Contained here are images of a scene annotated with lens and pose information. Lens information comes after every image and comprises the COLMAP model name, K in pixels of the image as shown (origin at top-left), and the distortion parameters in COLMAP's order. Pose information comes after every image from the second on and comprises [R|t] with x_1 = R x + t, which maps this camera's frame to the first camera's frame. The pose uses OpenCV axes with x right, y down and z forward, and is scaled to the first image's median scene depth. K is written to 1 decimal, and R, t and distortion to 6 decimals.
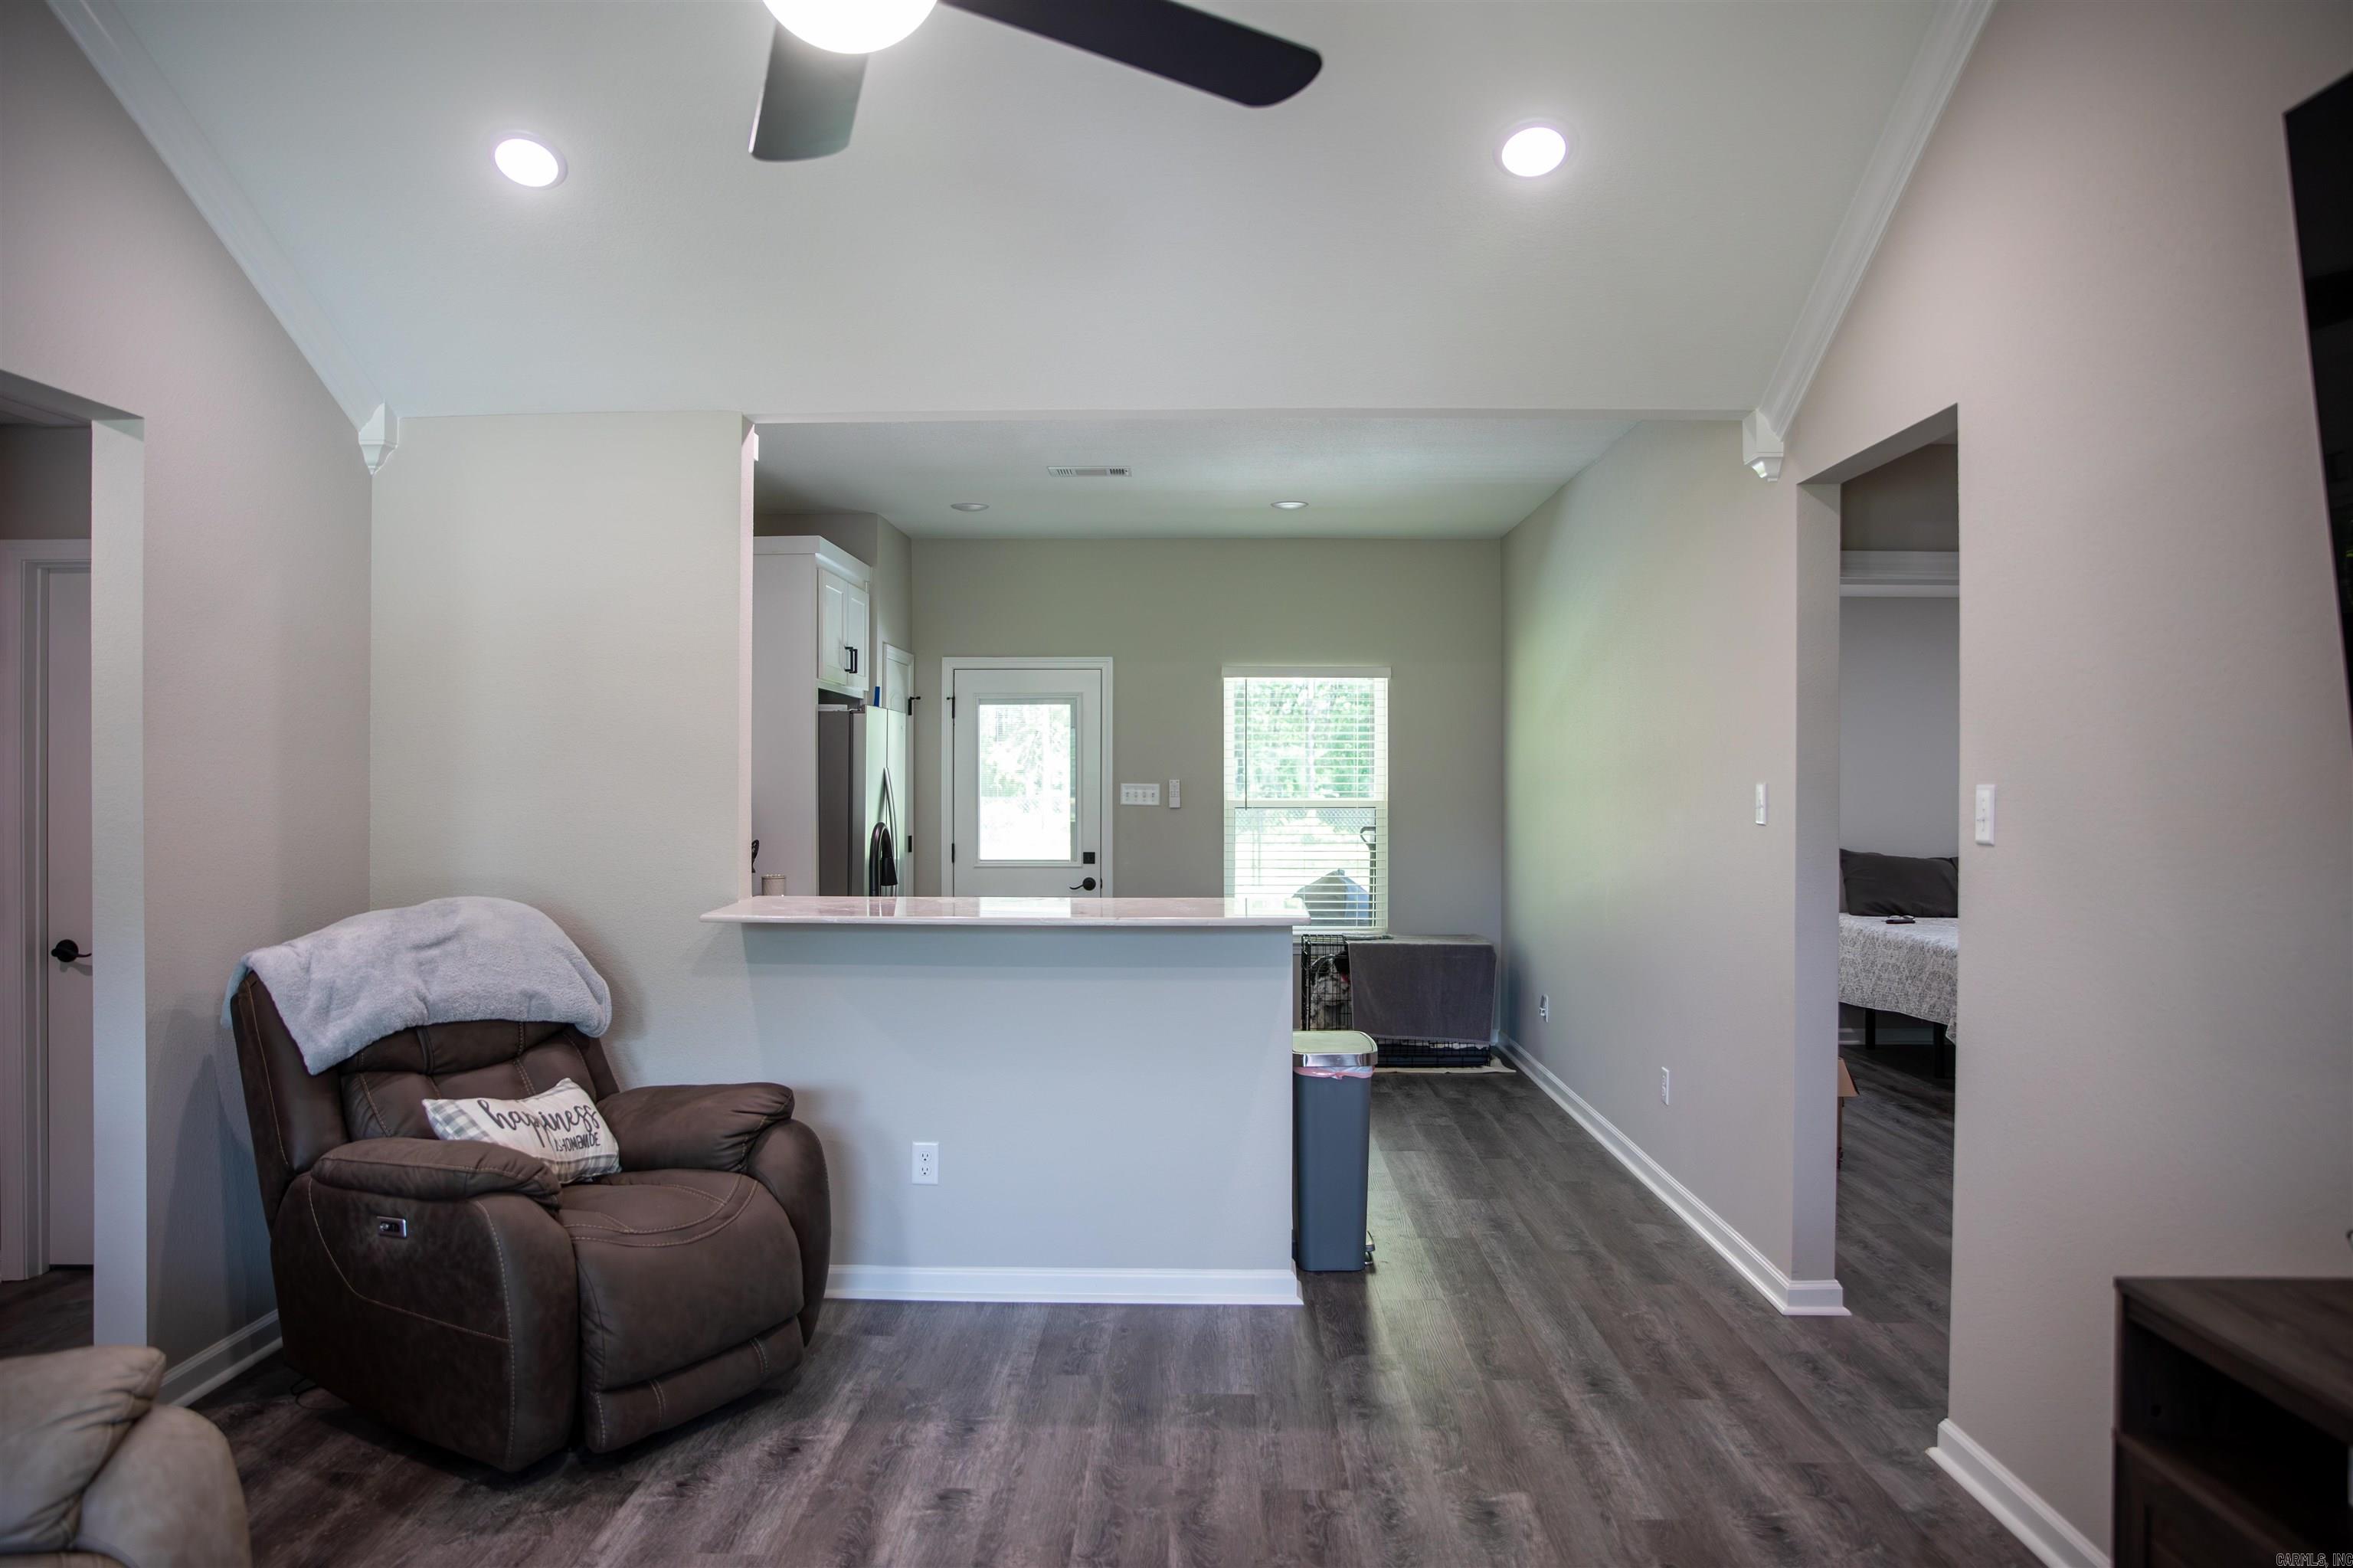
lens RADIAL K [[1639.3, 0, 1176.5], [0, 1639.3, 784.0], [0, 0, 1]] dist [-0.102060, 0.082969]
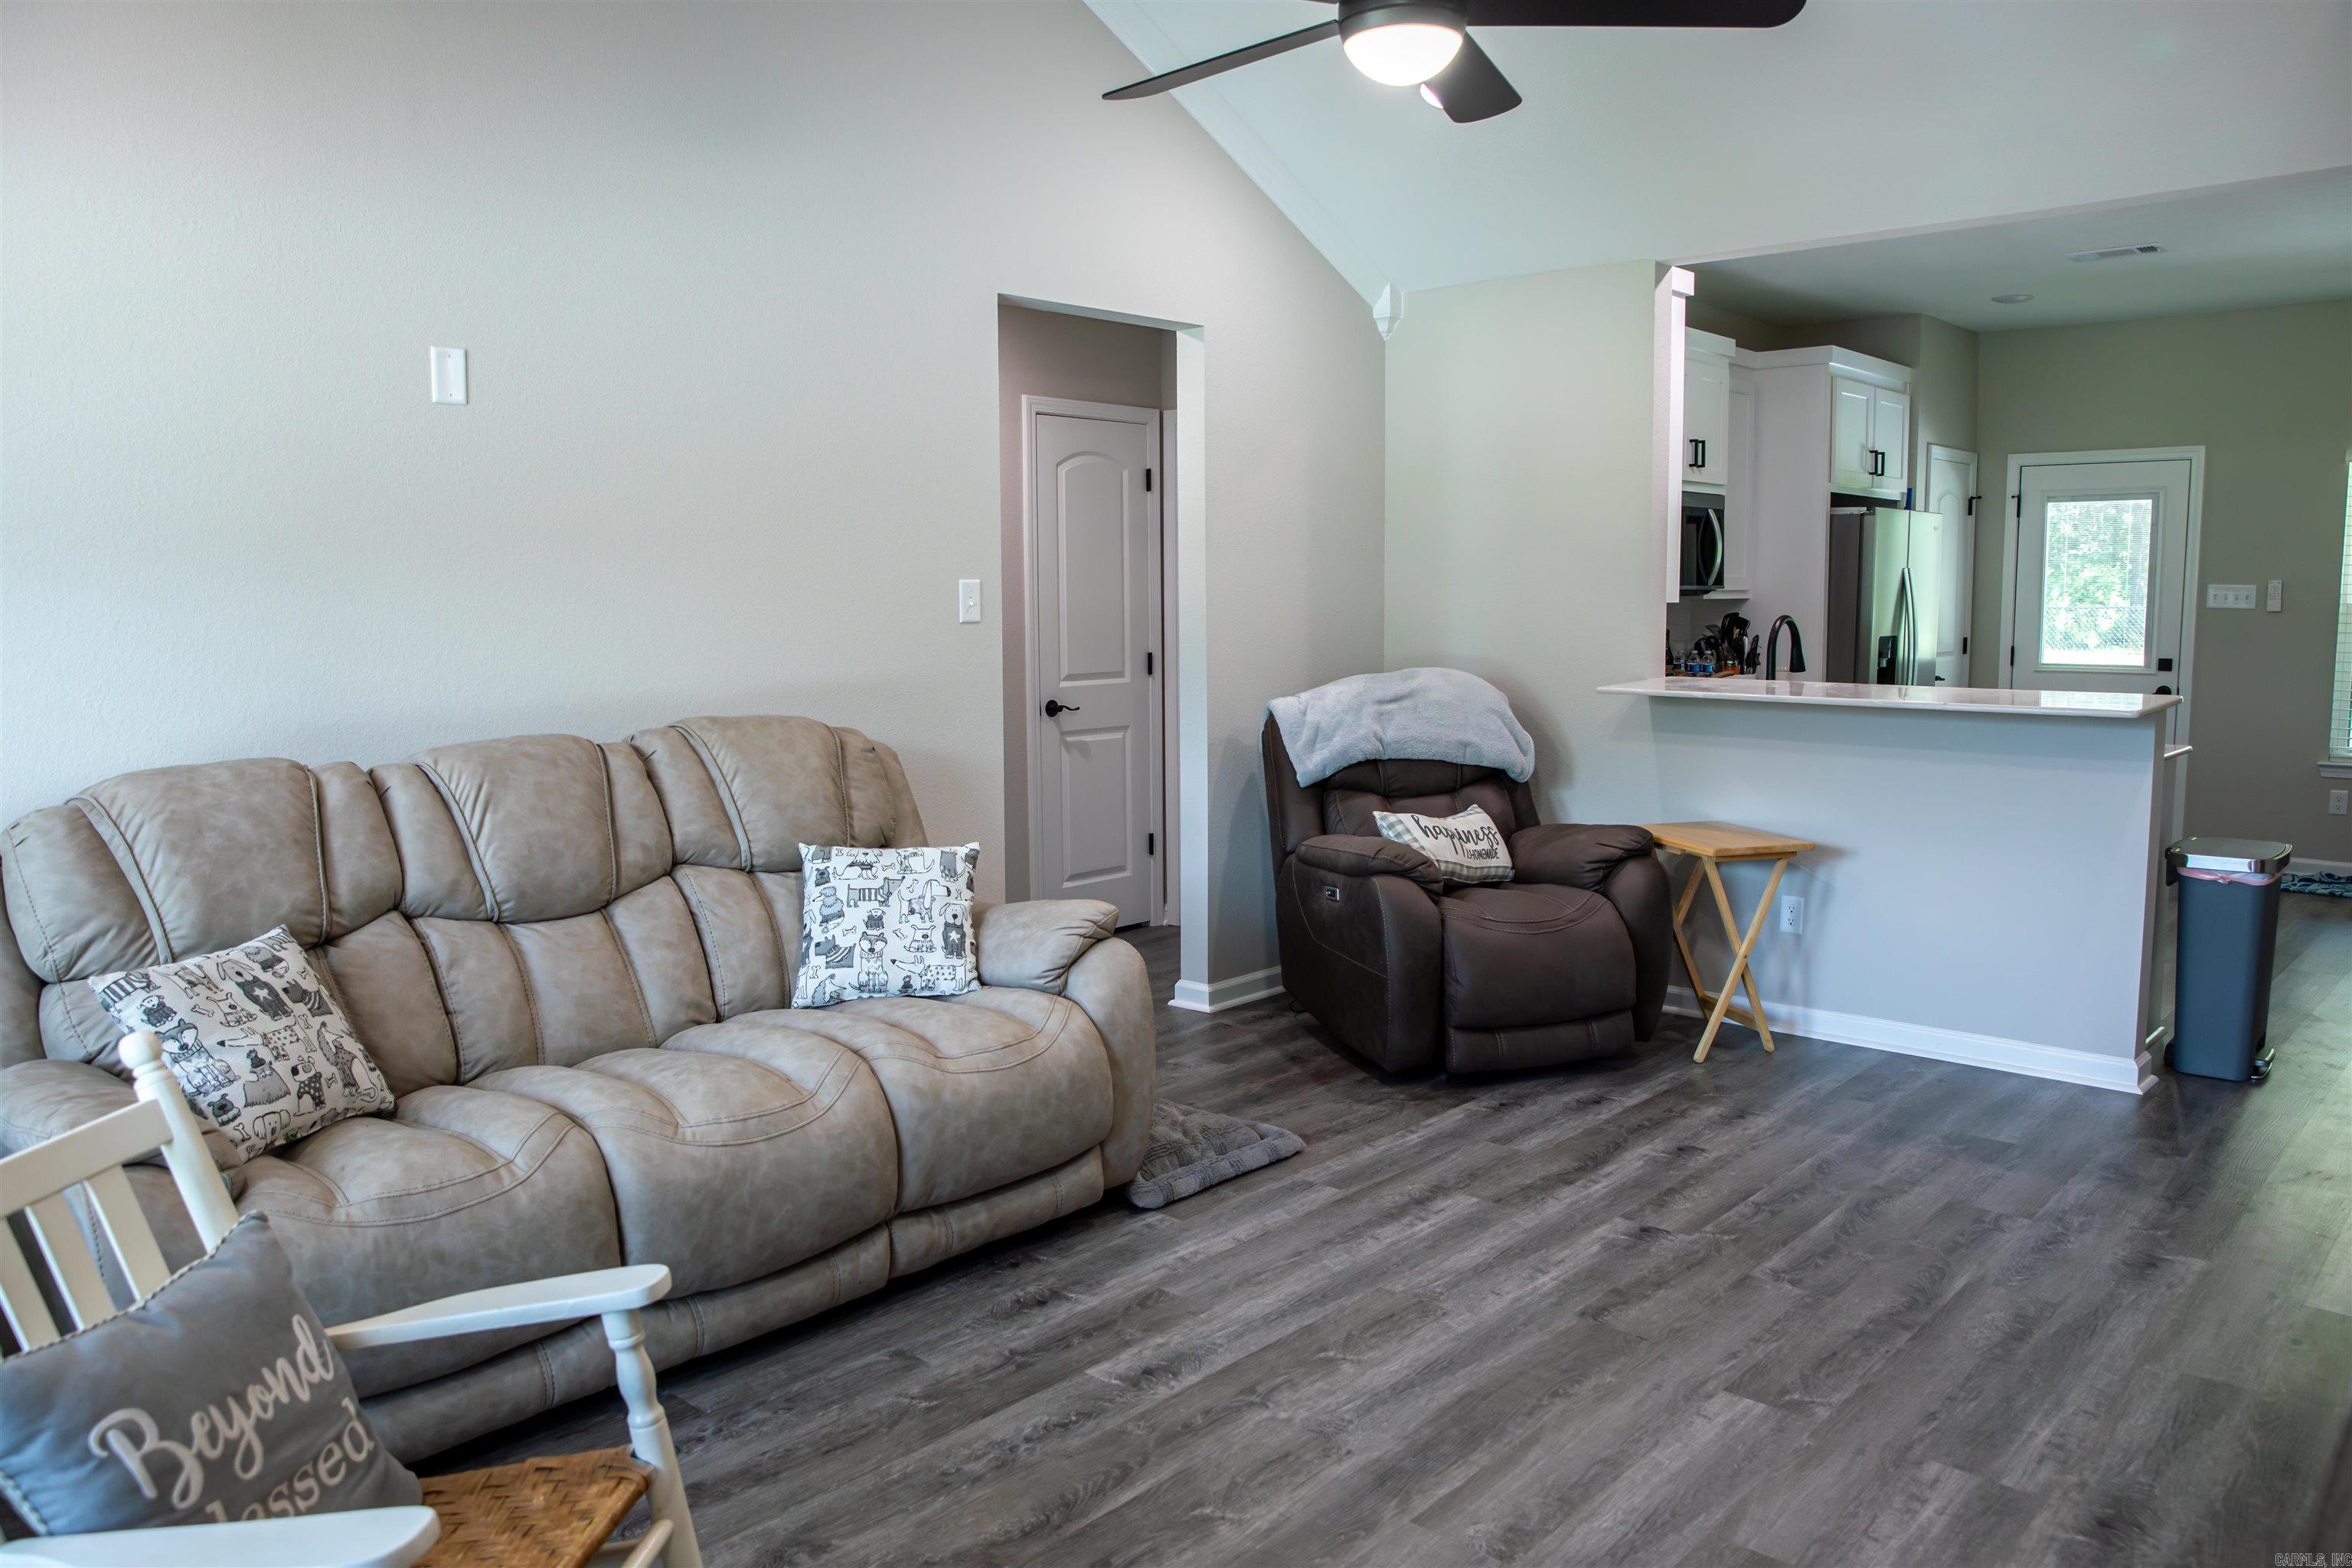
lens RADIAL K [[1638.6, 0, 1176.0], [0, 1638.6, 784.0], [0, 0, 1]] dist [-0.102060, 0.082969]
pose [[0.758488, 0.072945, -0.647591, 0.291552], [0.004879, 0.993052, 0.117573, 0.007870], [0.651668, -0.092337, 0.752863, -0.150227]]
